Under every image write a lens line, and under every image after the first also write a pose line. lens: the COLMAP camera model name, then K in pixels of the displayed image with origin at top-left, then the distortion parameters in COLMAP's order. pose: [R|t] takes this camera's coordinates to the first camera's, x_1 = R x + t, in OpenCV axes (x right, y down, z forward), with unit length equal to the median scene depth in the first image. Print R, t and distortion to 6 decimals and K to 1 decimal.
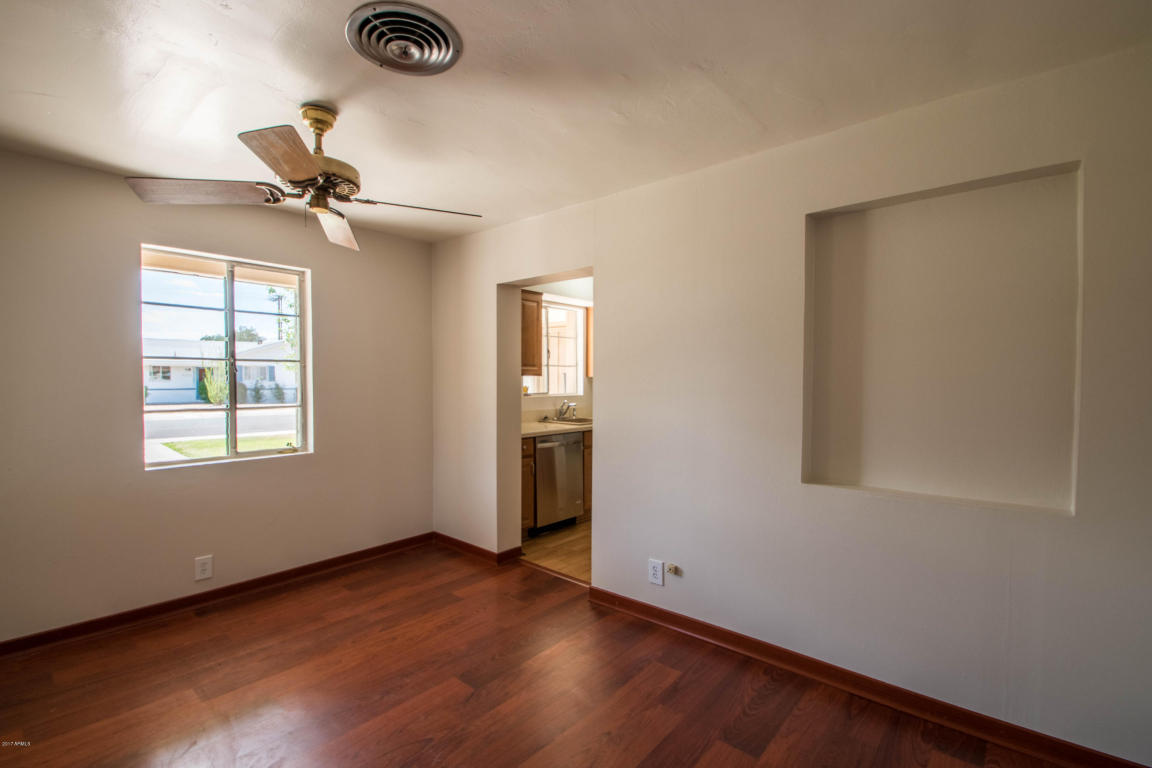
lens RADIAL K [[529.2, 0, 559.2], [0, 529.2, 388.6], [0, 0, 1]] dist [0.020387, -0.022517]
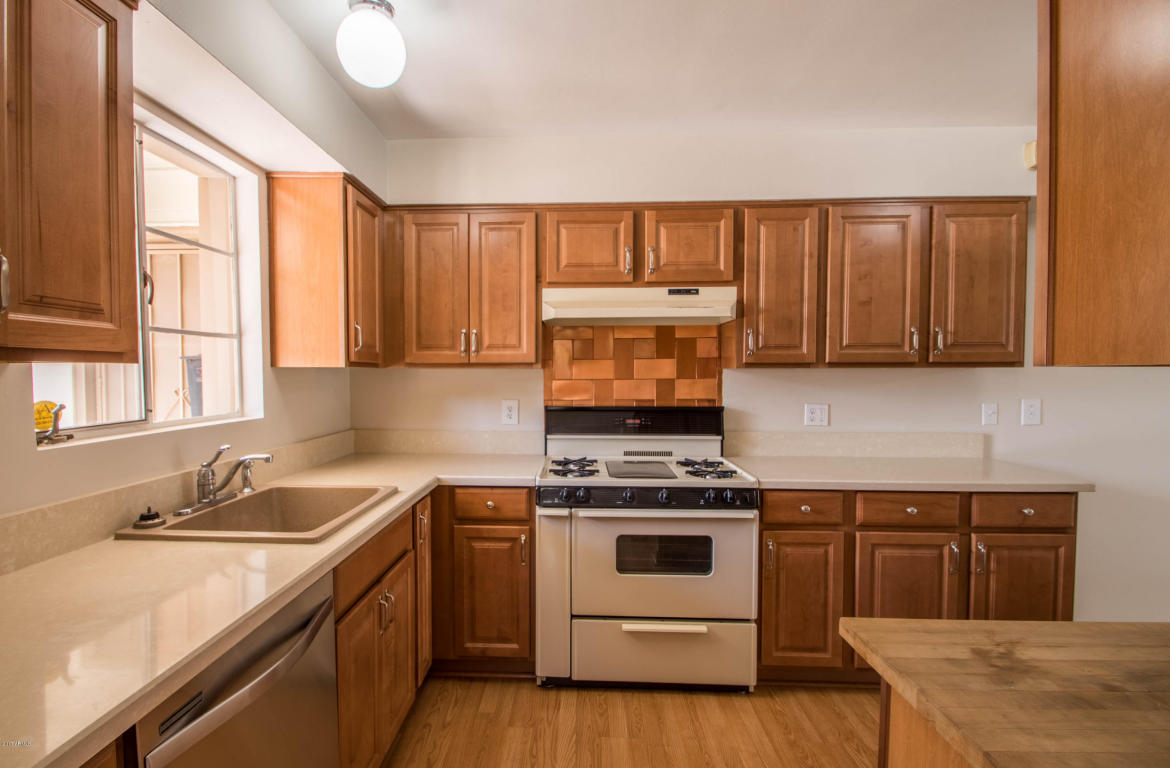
lens RADIAL K [[556.8, 0, 554.1], [0, 556.8, 388.4], [0, 0, 1]] dist [0.022163, -0.027529]
pose [[0.783419, -0.020507, 0.621156, -0.036091], [0.017477, 0.999787, 0.010965, -0.009429], [-0.621248, 0.002266, 0.783611, 0.603706]]
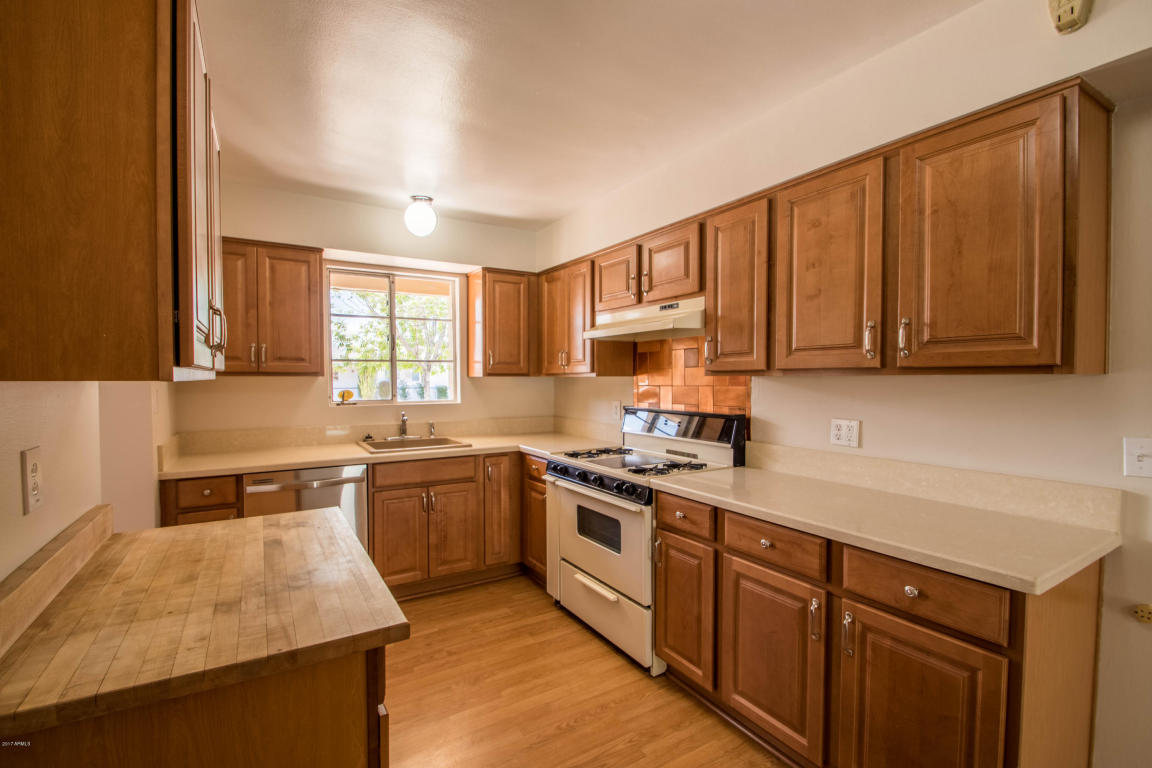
lens RADIAL K [[529.2, 0, 559.2], [0, 529.2, 388.6], [0, 0, 1]] dist [0.020387, -0.022517]
pose [[0.944940, 0.002770, -0.327232, 0.395280], [-0.003388, 0.999993, -0.001319, -0.006966], [0.327226, 0.002355, 0.944943, 0.412164]]
